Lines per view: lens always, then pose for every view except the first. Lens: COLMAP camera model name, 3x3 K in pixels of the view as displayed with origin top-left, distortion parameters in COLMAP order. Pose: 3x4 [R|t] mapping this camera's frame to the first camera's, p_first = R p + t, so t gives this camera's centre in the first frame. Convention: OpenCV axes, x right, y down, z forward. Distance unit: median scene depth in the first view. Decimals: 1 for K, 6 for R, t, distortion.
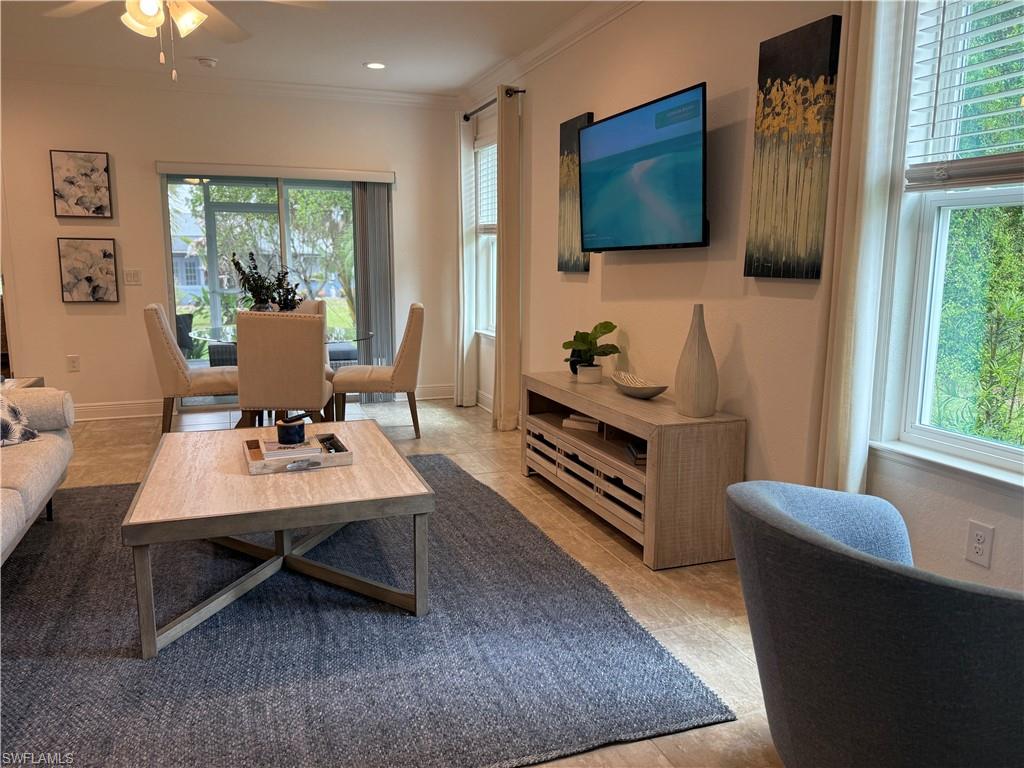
lens RADIAL K [[761.7, 0, 504.3], [0, 761.7, 389.0], [0, 0, 1]] dist [0.058703, -0.078243]
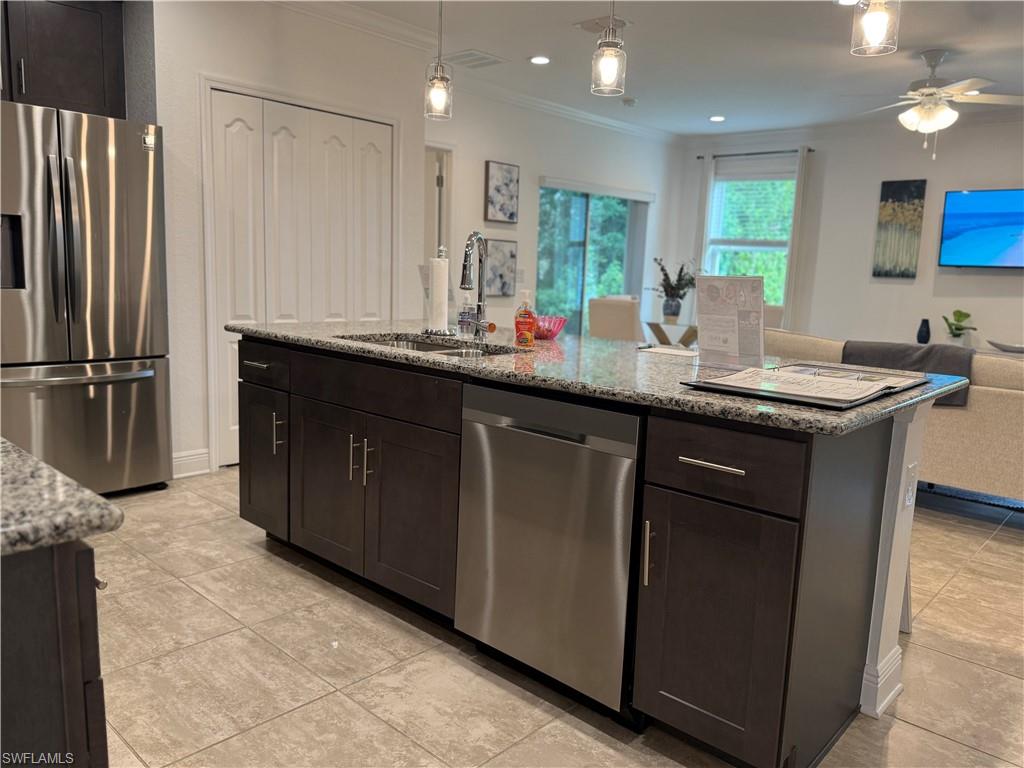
lens RADIAL K [[757.3, 0, 507.4], [0, 757.3, 392.0], [0, 0, 1]] dist [0.145553, -0.285916]
pose [[0.885956, -0.048336, 0.461244, -1.091454], [0.043945, 0.998828, 0.020263, 0.008281], [-0.461683, 0.002317, 0.887042, -0.012165]]
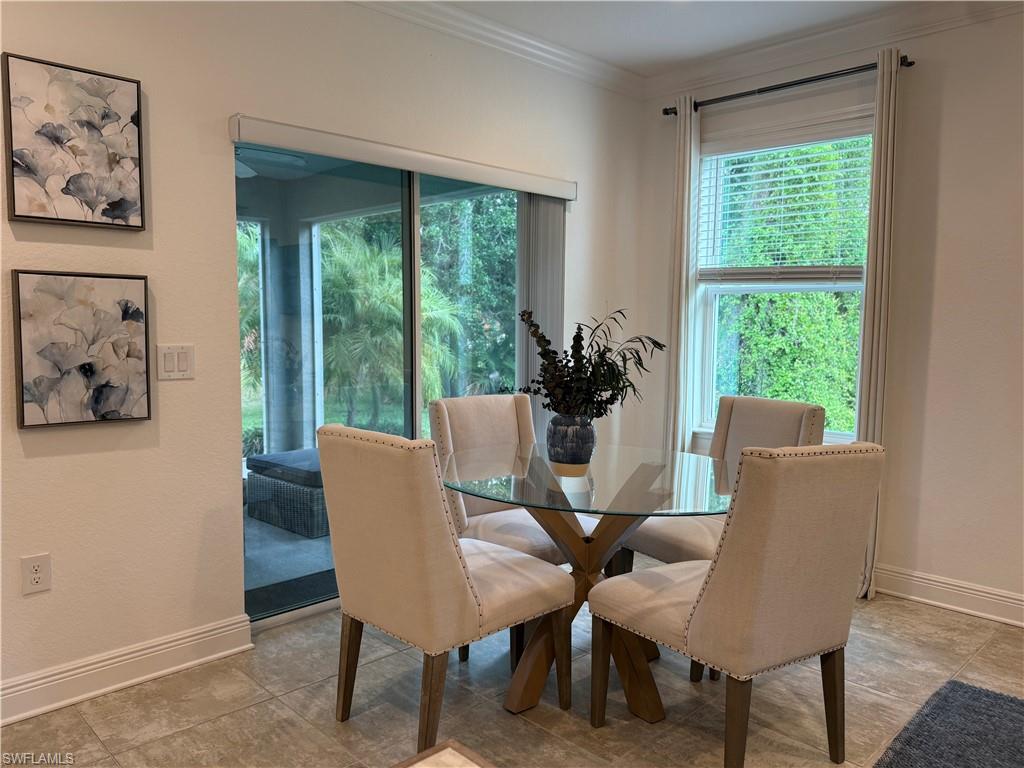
lens RADIAL K [[761.7, 0, 504.3], [0, 761.7, 389.0], [0, 0, 1]] dist [0.058703, -0.078243]
pose [[0.911613, -0.032436, 0.409769, -0.517640], [0.062528, 0.996223, -0.060249, -0.094923], [-0.406267, 0.080546, 0.910198, 0.539163]]
